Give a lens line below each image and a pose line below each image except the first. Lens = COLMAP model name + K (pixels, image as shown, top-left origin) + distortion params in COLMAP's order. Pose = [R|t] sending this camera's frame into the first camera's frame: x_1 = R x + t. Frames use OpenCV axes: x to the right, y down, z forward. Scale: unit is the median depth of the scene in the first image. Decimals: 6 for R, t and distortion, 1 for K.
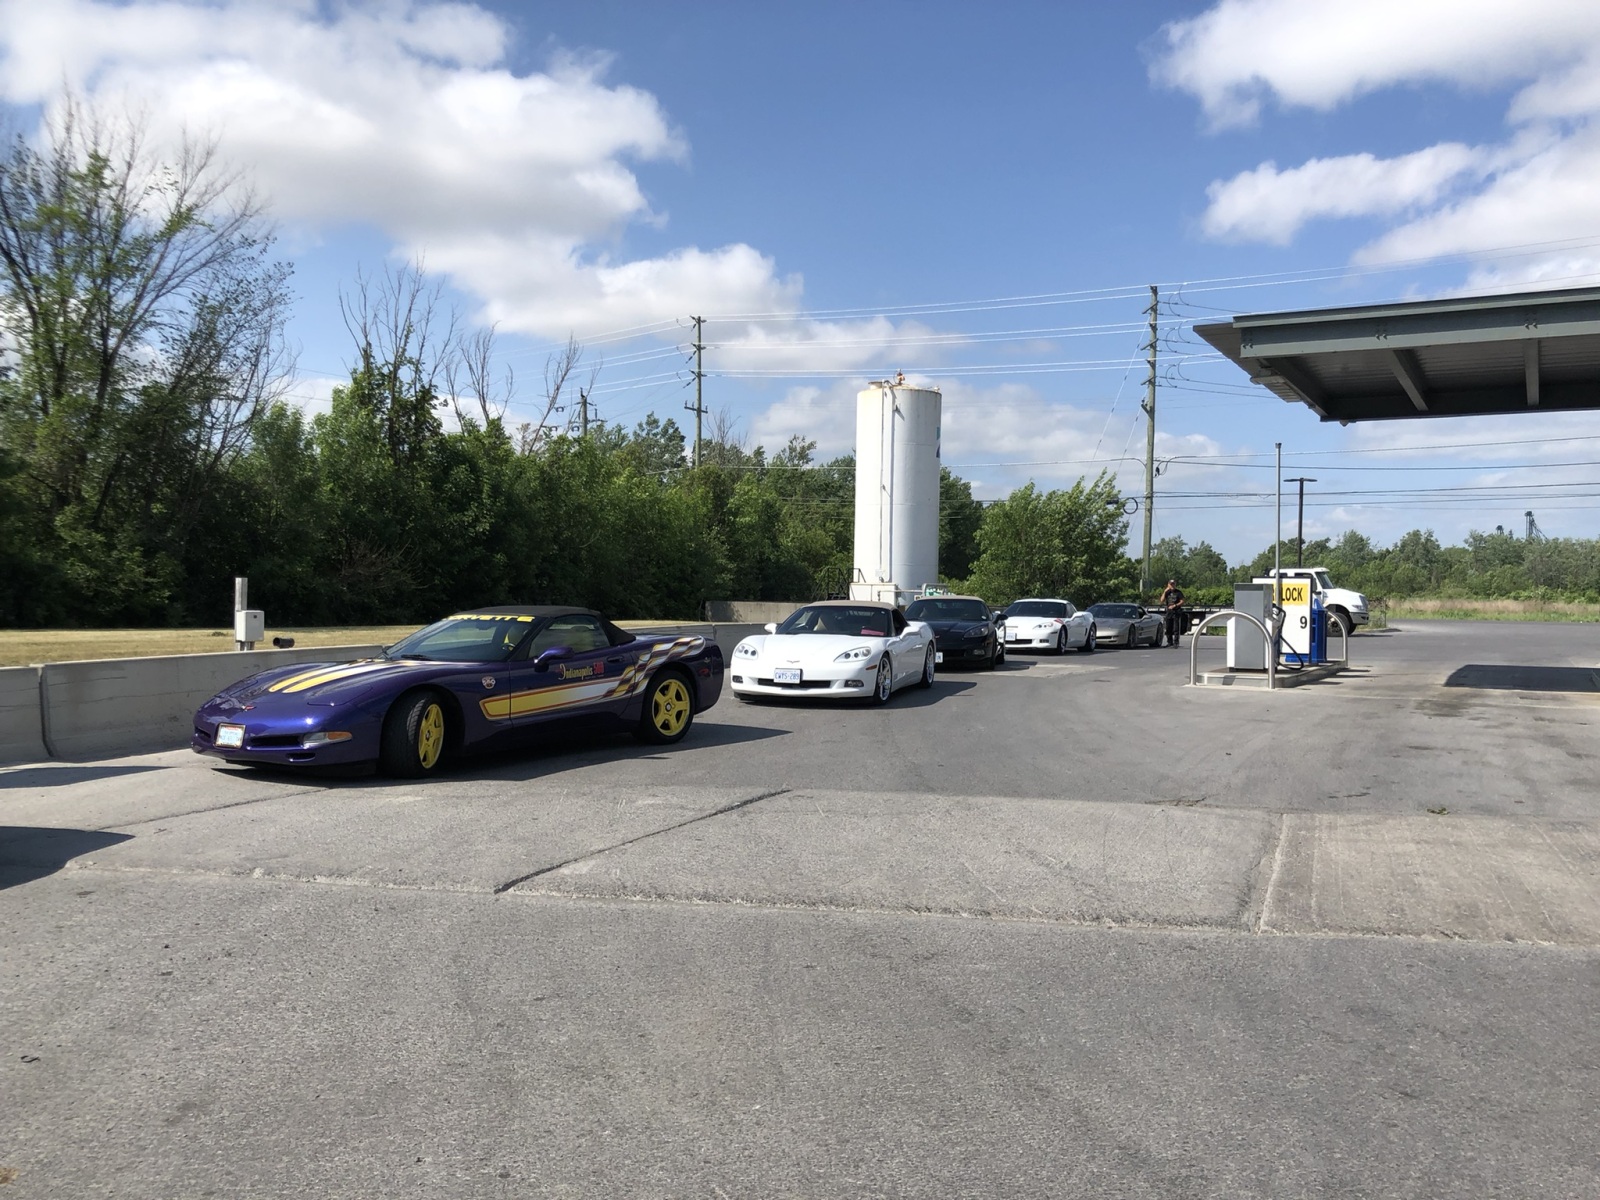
lens RADIAL K [[1338.0, 0, 800.0], [0, 1338.0, 600.0], [0, 0, 1]] dist [0.000107, 0.053342]
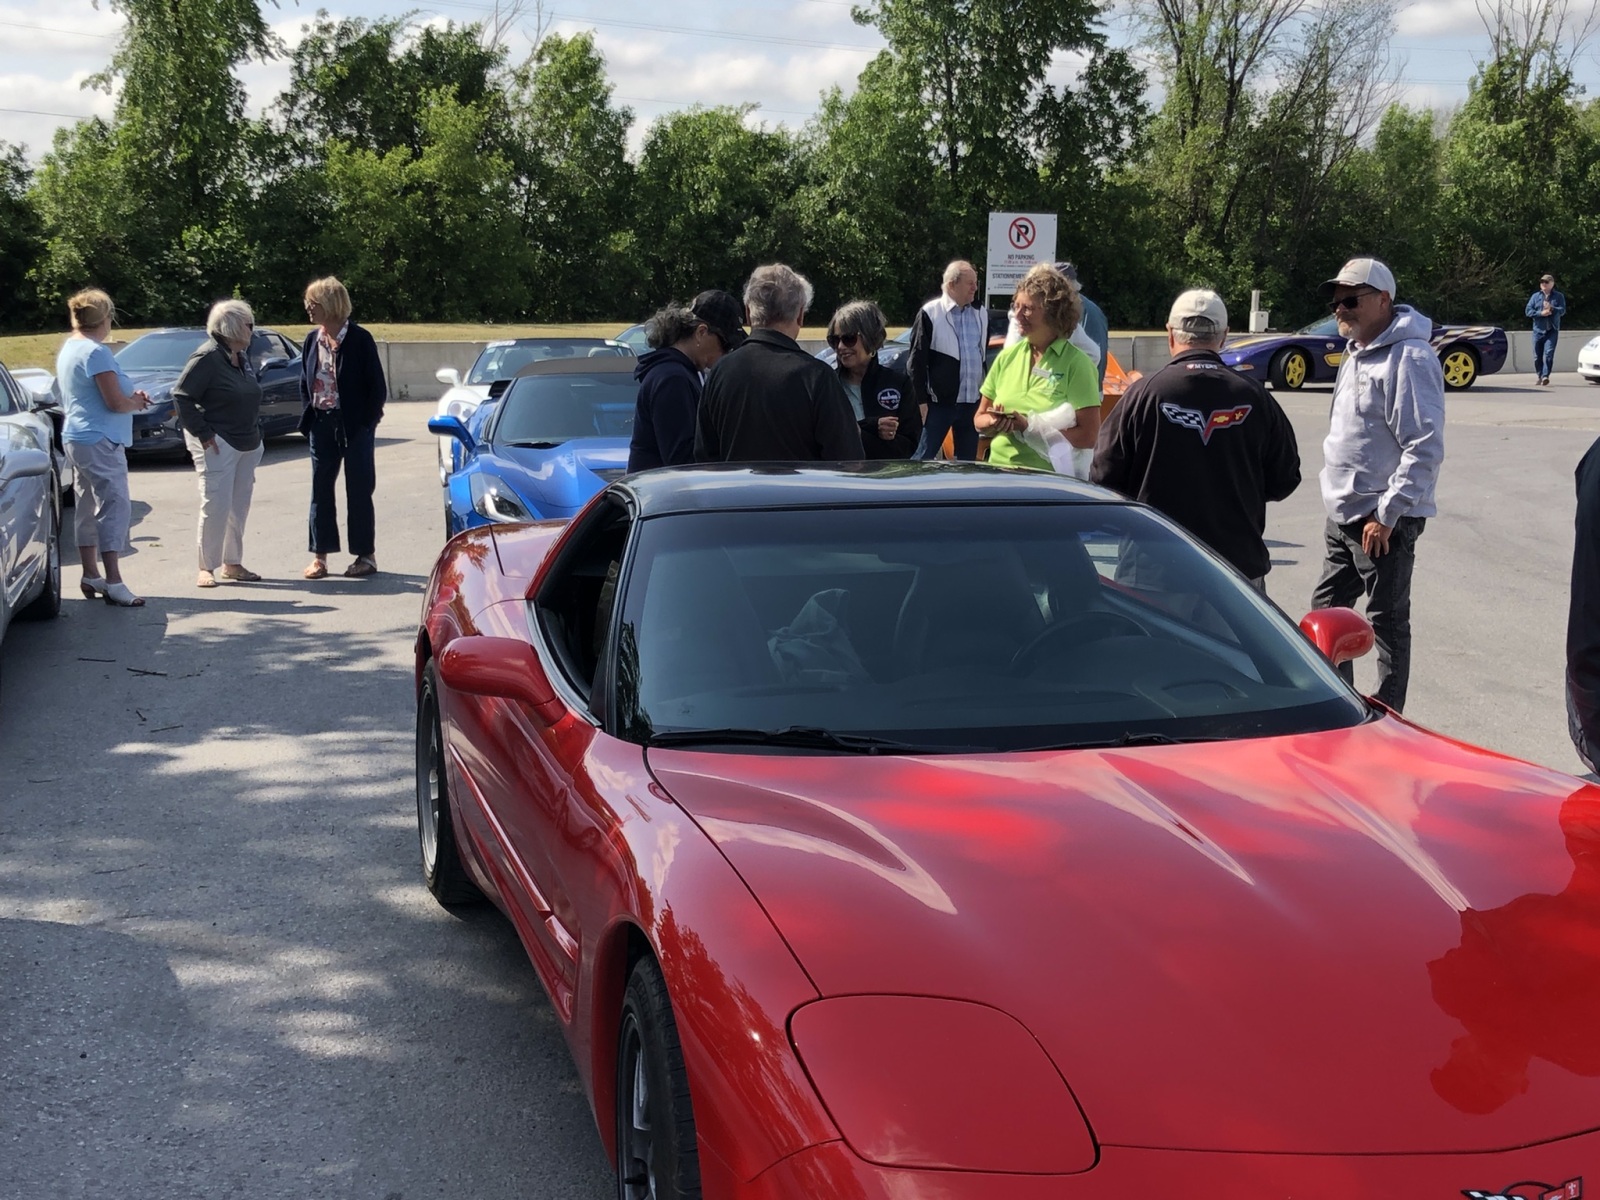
lens RADIAL K [[2030.5, 0, 800.0], [0, 2030.5, 600.0], [0, 0, 1]] dist [0.118652, -0.509421]
pose [[0.755525, 0.096701, -0.647943, 0.335637], [-0.007408, 0.990244, 0.139149, 0.005478], [0.655078, -0.100330, 0.748871, -0.518829]]
